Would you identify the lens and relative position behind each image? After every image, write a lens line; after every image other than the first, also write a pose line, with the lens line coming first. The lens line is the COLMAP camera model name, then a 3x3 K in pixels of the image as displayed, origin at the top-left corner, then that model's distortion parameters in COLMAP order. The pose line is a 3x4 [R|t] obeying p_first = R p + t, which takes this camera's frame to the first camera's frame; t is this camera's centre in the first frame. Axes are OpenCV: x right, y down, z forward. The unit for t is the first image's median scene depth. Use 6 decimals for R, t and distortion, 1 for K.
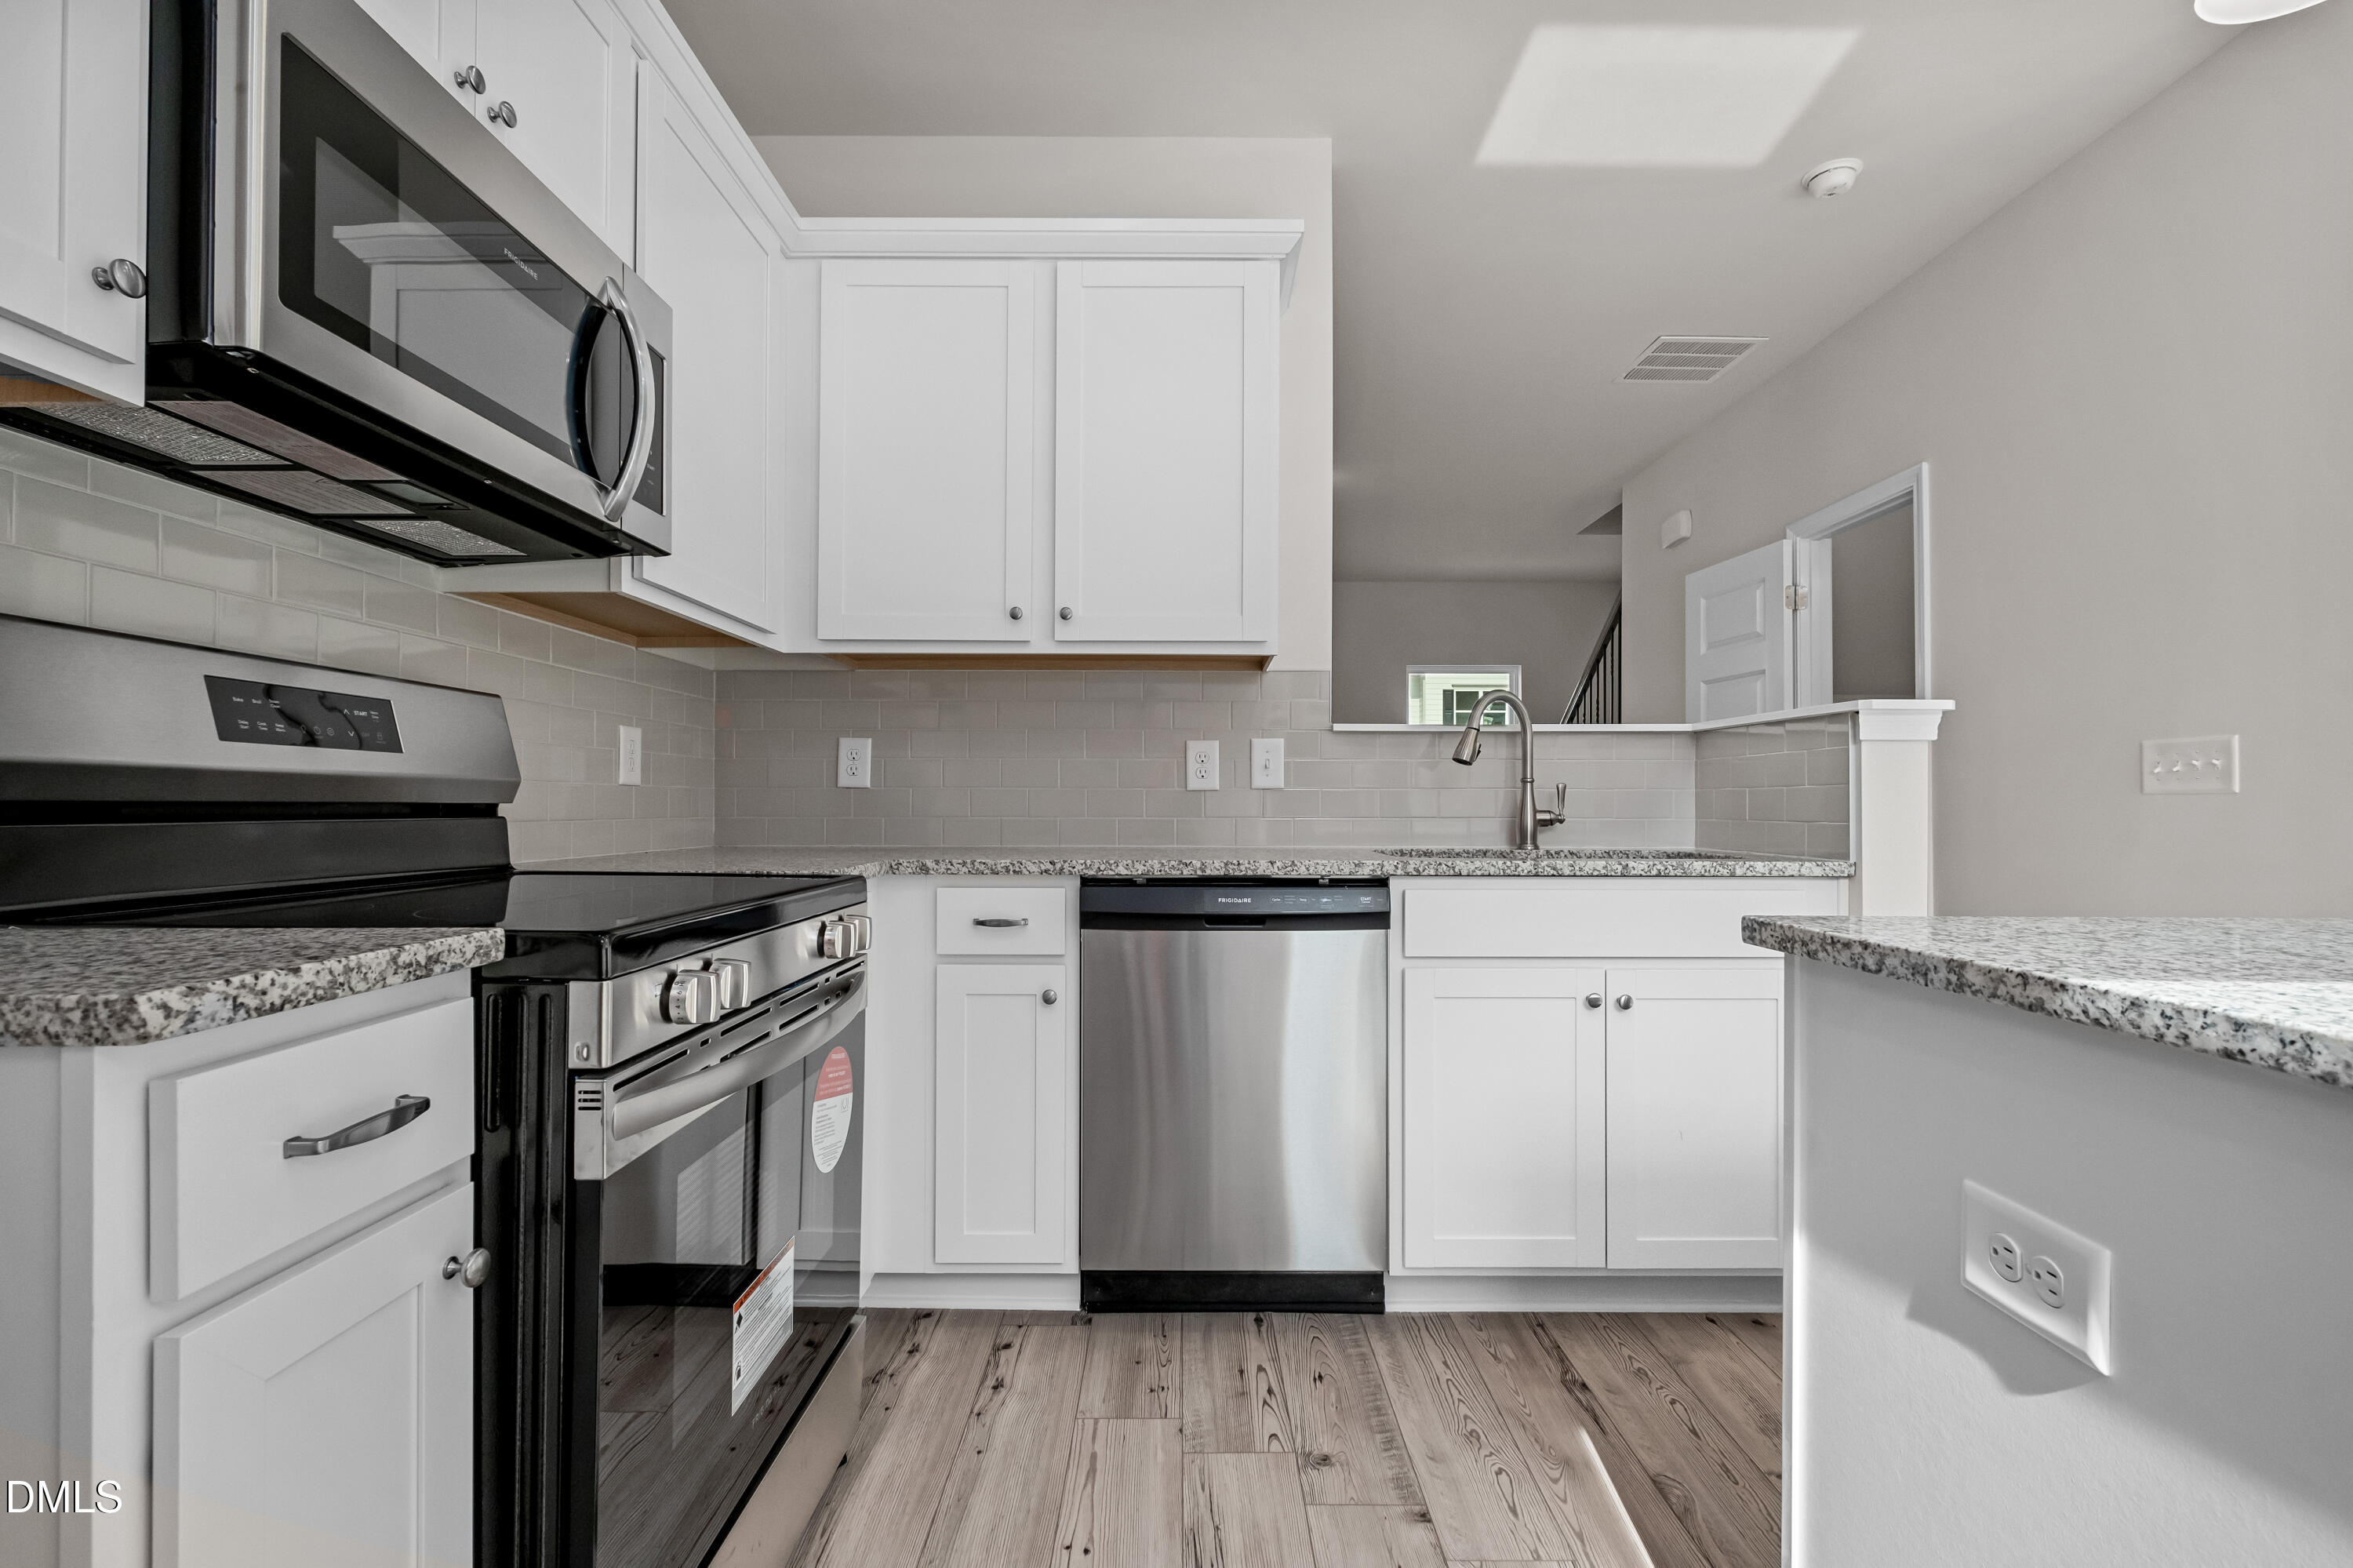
lens RADIAL K [[1022.6, 0, 1179.0], [0, 1022.6, 795.9], [0, 0, 1]] dist [-0.000400, -0.000340]
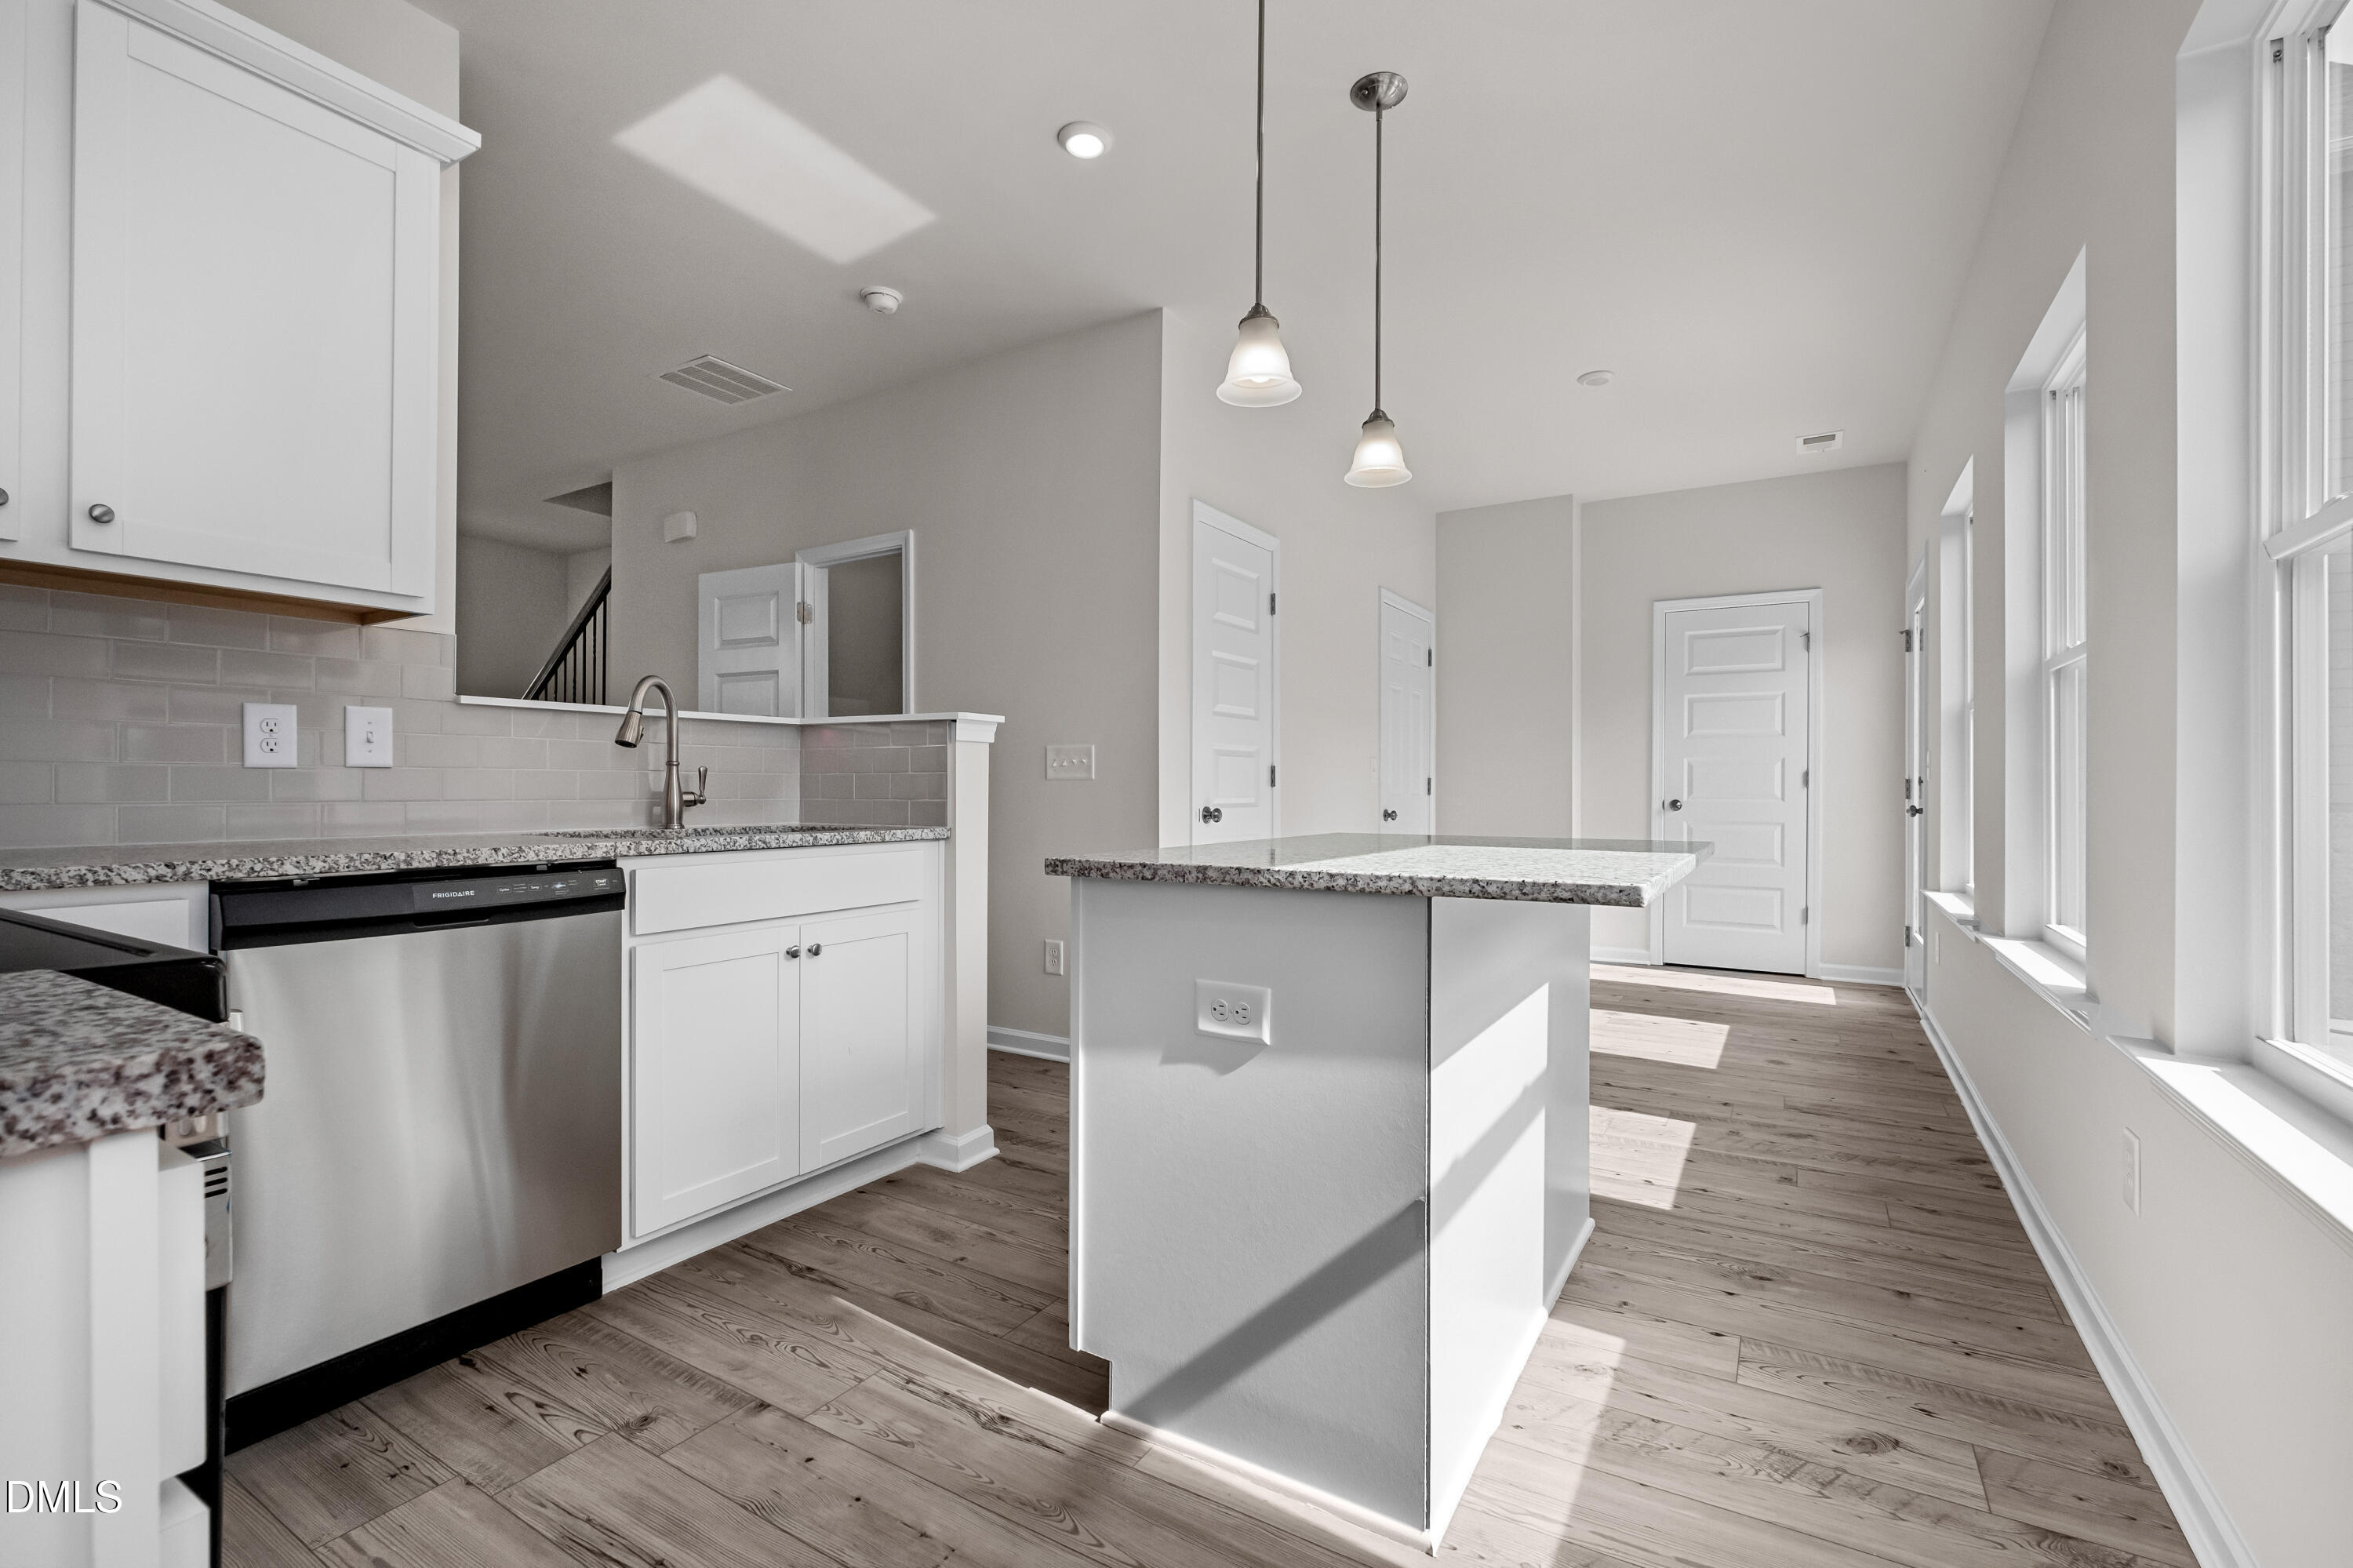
lens RADIAL K [[1022.6, 0, 1178.3], [0, 1022.6, 784.8], [0, 0, 1]] dist [-0.000400, -0.000340]
pose [[0.522437, 0.001950, 0.852676, -0.371861], [-0.008324, 0.999961, 0.002813, -0.000572], [-0.852637, -0.008568, 0.522433, 0.004663]]
